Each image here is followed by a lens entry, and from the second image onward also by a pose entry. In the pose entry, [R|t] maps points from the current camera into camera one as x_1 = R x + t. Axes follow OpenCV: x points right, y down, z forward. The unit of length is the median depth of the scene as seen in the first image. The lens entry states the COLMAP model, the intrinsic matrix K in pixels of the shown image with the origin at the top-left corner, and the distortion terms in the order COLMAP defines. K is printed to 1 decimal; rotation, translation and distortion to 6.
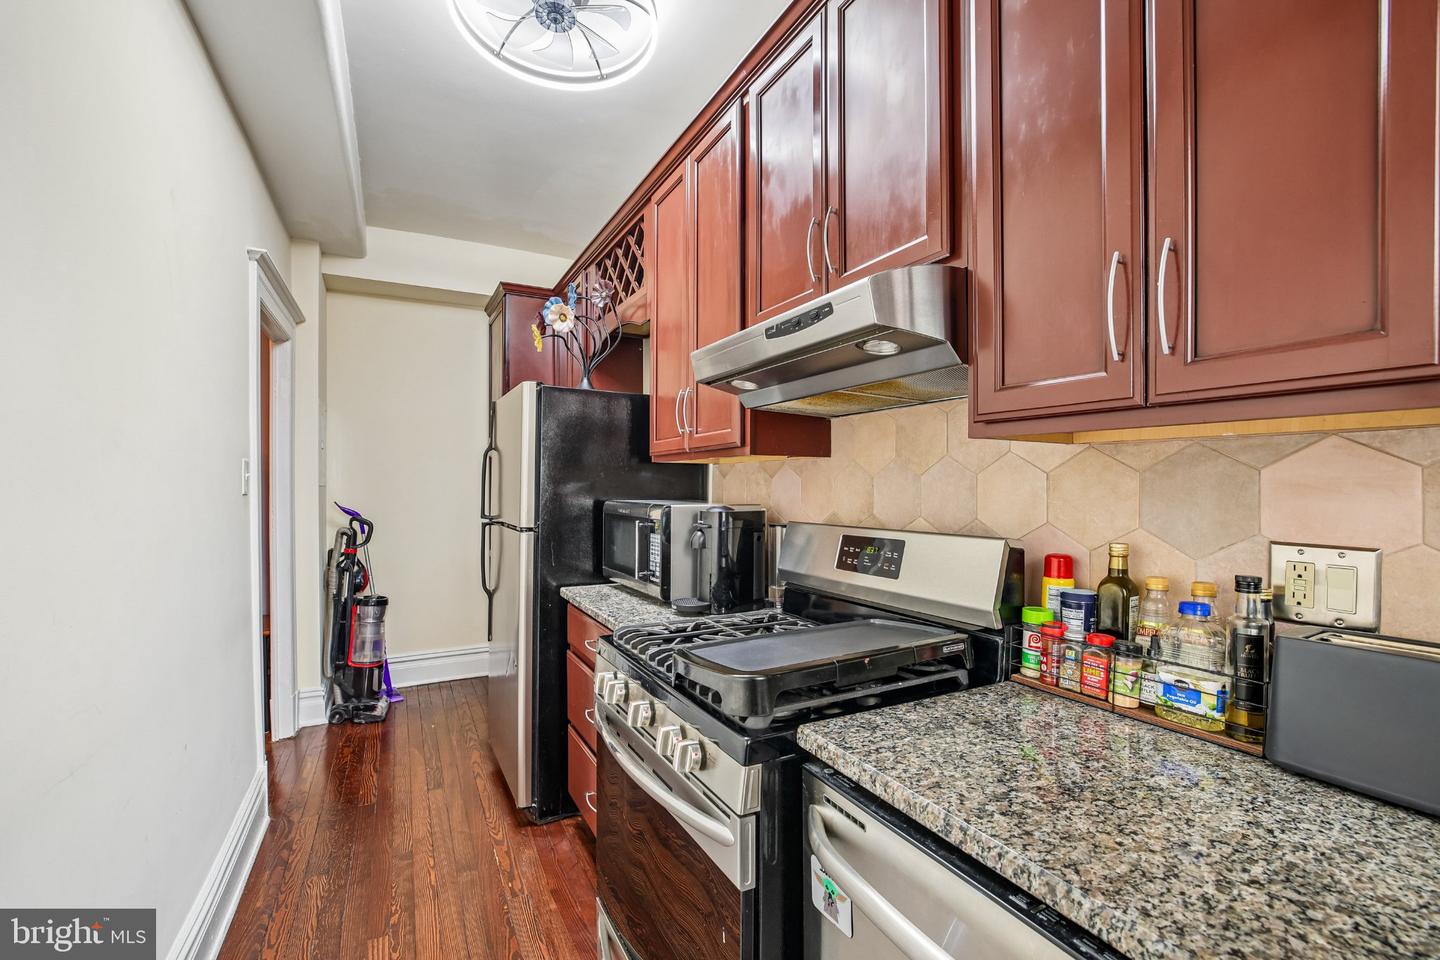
lens RADIAL K [[618.9, 0, 716.2], [0, 618.9, 491.9], [0, 0, 1]] dist [-0.056505, 0.019966]
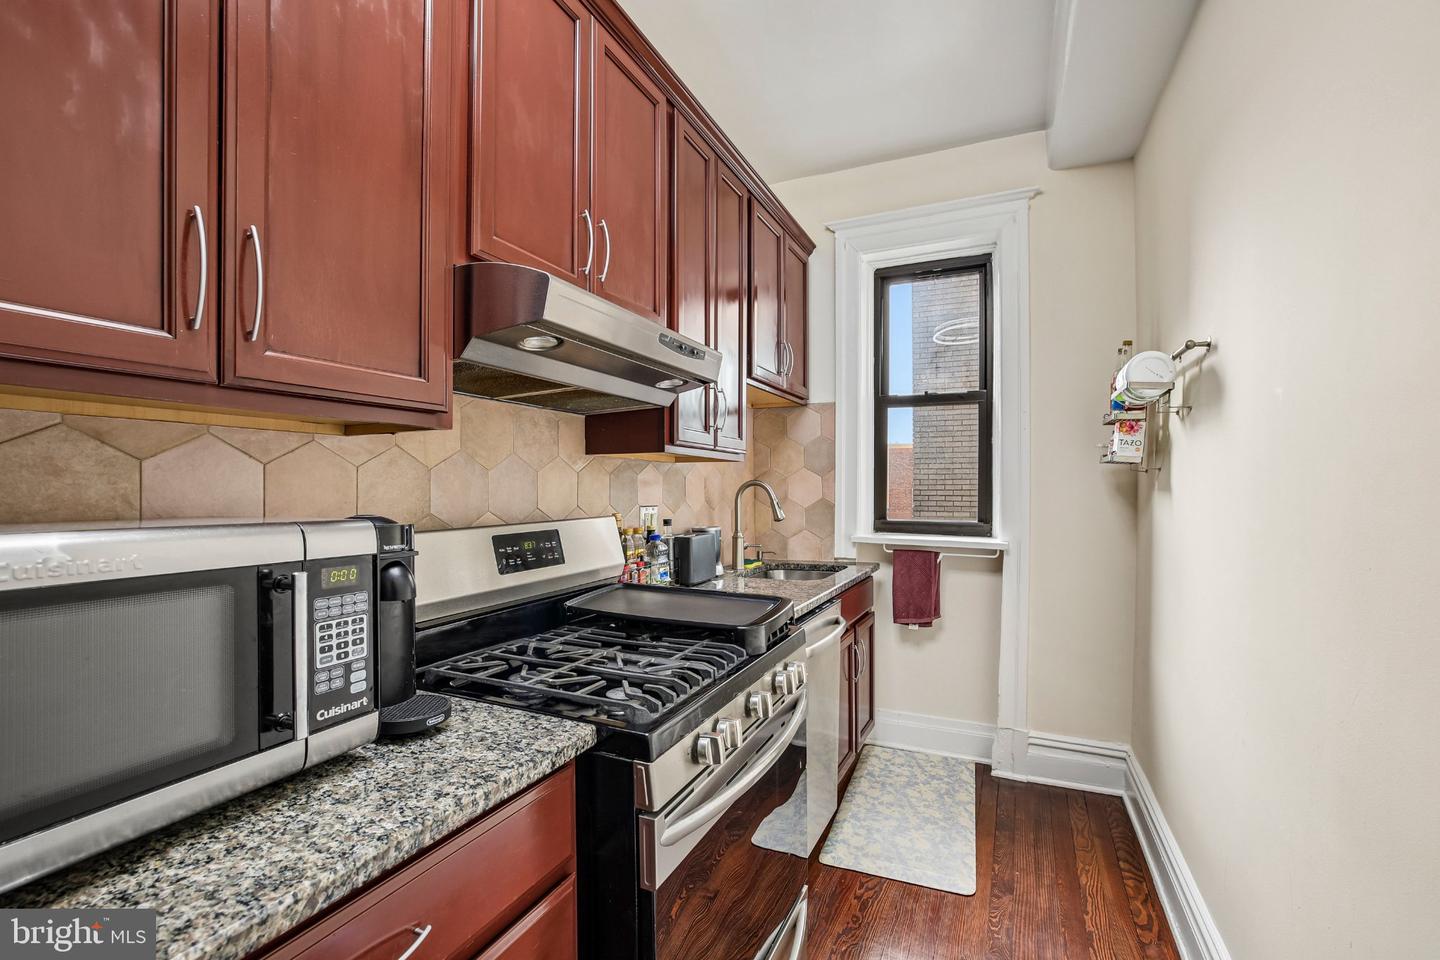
lens RADIAL K [[618.9, 0, 716.2], [0, 618.9, 491.9], [0, 0, 1]] dist [-0.056505, 0.019966]
pose [[-0.609189, -0.007274, 0.792992, -0.718852], [0.006112, 0.999885, 0.013867, -0.002928], [-0.793001, 0.013294, -0.609075, 1.367349]]
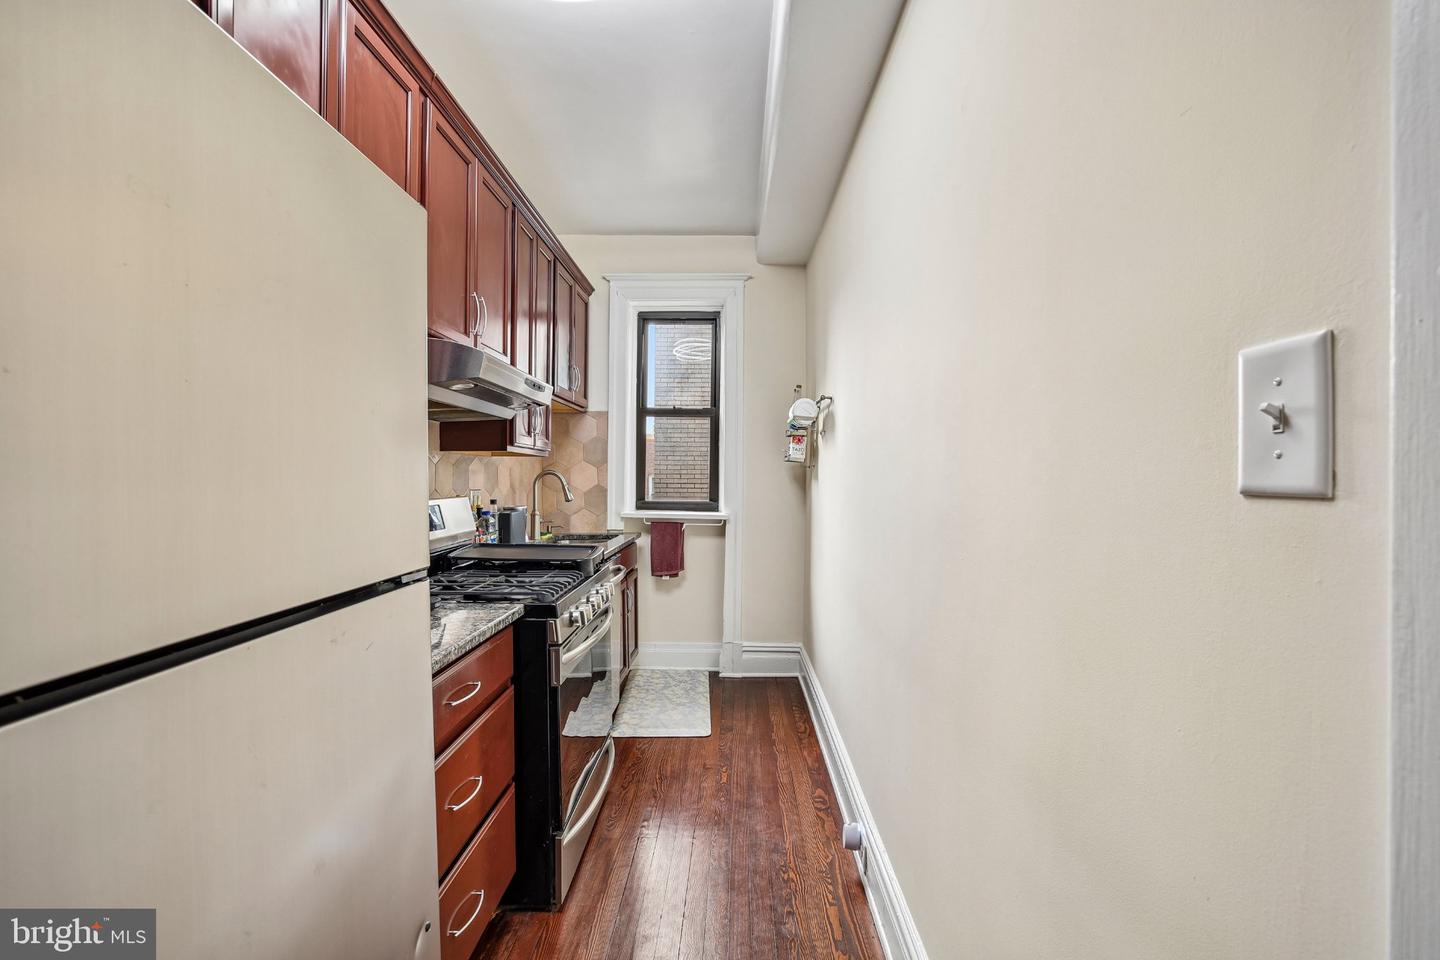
lens RADIAL K [[618.9, 0, 716.2], [0, 618.9, 491.9], [0, 0, 1]] dist [-0.056505, 0.019966]
pose [[-0.879418, -0.018328, 0.475697, -1.029949], [-0.002836, 0.999443, 0.033264, -0.009263], [-0.476042, 0.027904, -0.878980, 1.947639]]
